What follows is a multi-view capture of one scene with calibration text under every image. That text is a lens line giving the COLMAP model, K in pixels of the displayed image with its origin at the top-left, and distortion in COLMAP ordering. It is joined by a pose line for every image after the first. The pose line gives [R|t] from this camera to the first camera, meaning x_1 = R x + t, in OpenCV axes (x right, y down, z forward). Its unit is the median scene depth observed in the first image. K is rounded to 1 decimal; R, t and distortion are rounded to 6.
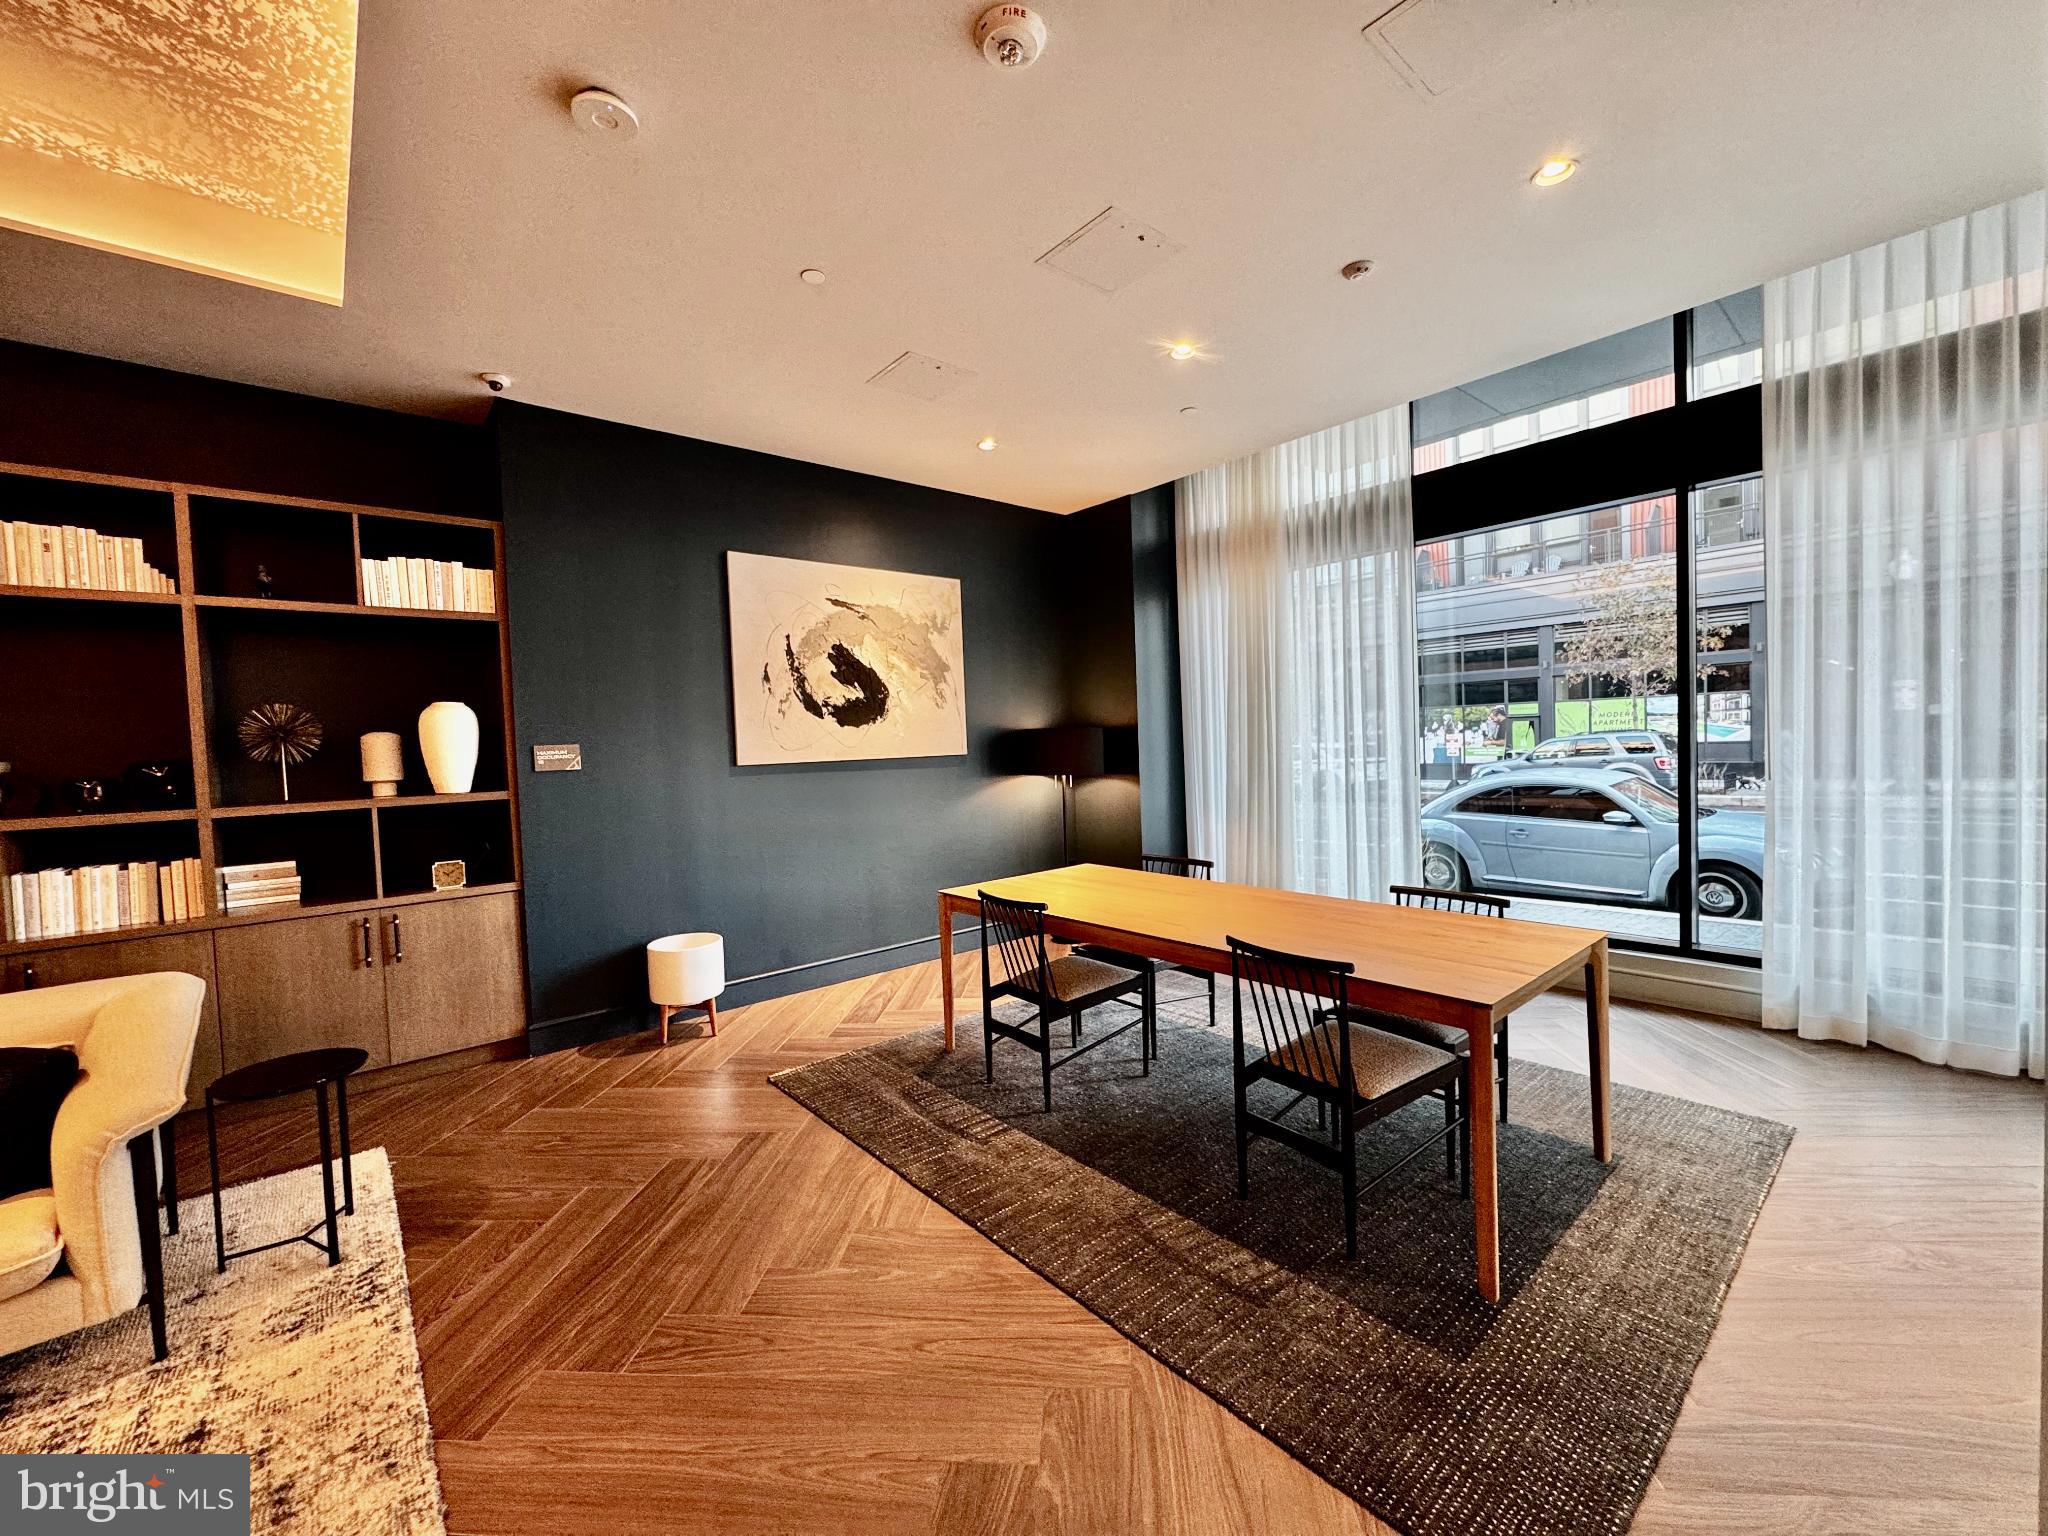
lens RADIAL K [[824.9, 0, 1029.6], [0, 824.9, 767.2], [0, 0, 1]] dist [-0.002181, 0.000876]
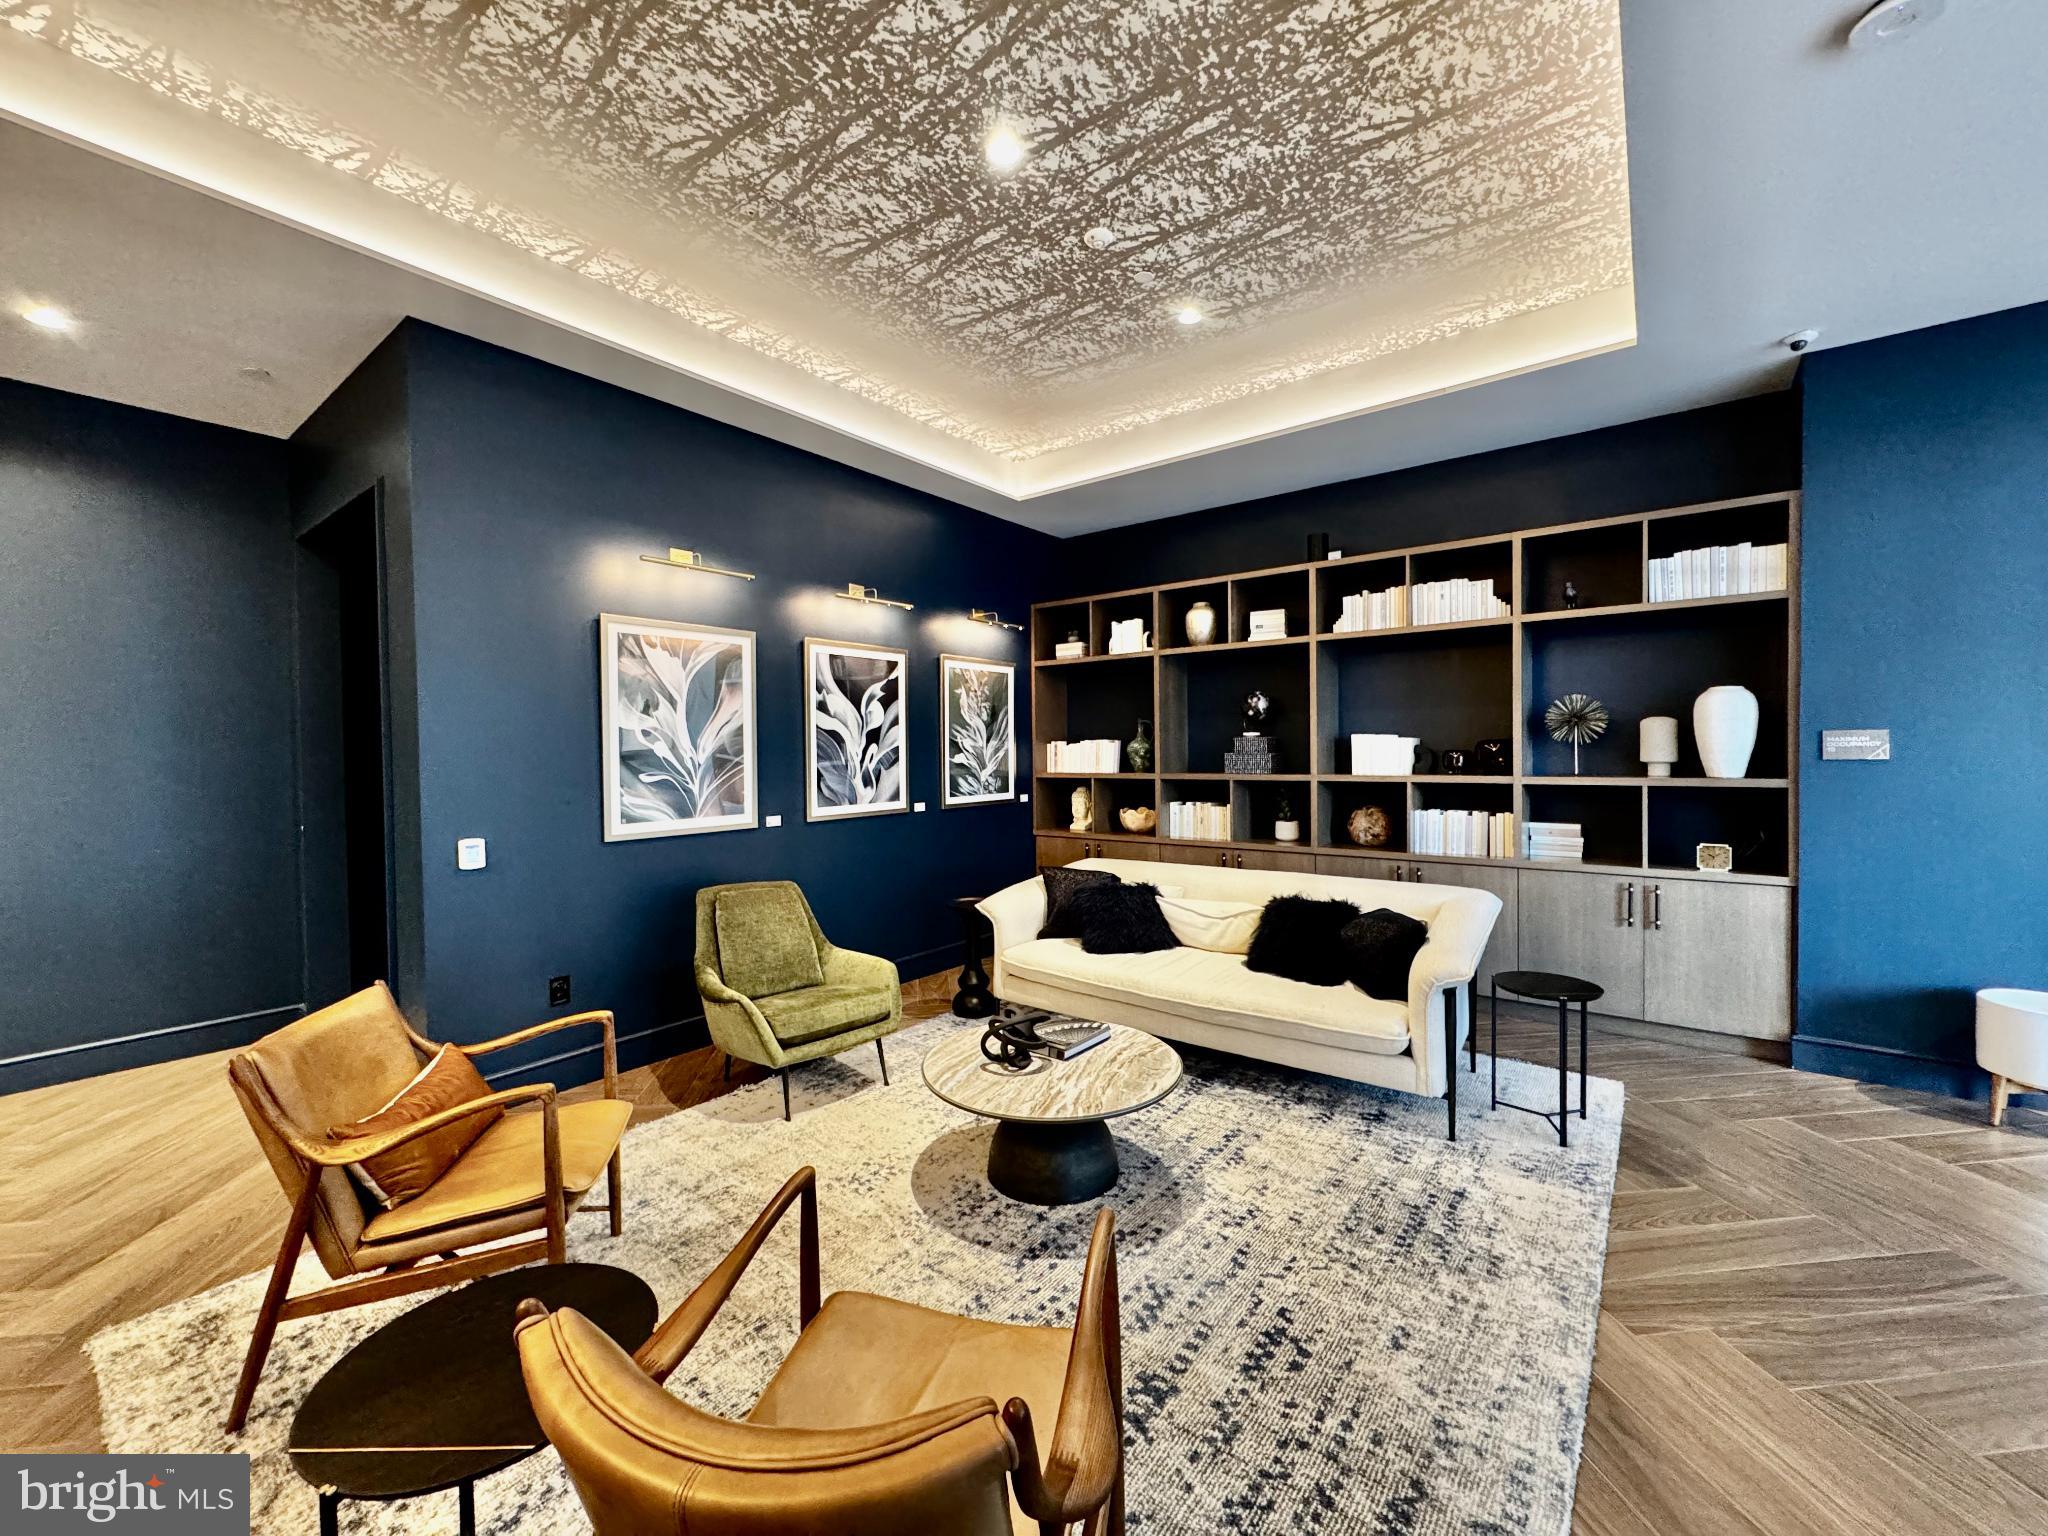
lens RADIAL K [[824.9, 0, 1021.0], [0, 824.9, 762.1], [0, 0, 1]] dist [-0.002181, 0.000876]
pose [[0.203403, 0.048907, -0.977873, 0.127828], [-0.029468, 0.998605, 0.043814, -0.007067], [0.978651, 0.019904, 0.204561, -0.051182]]
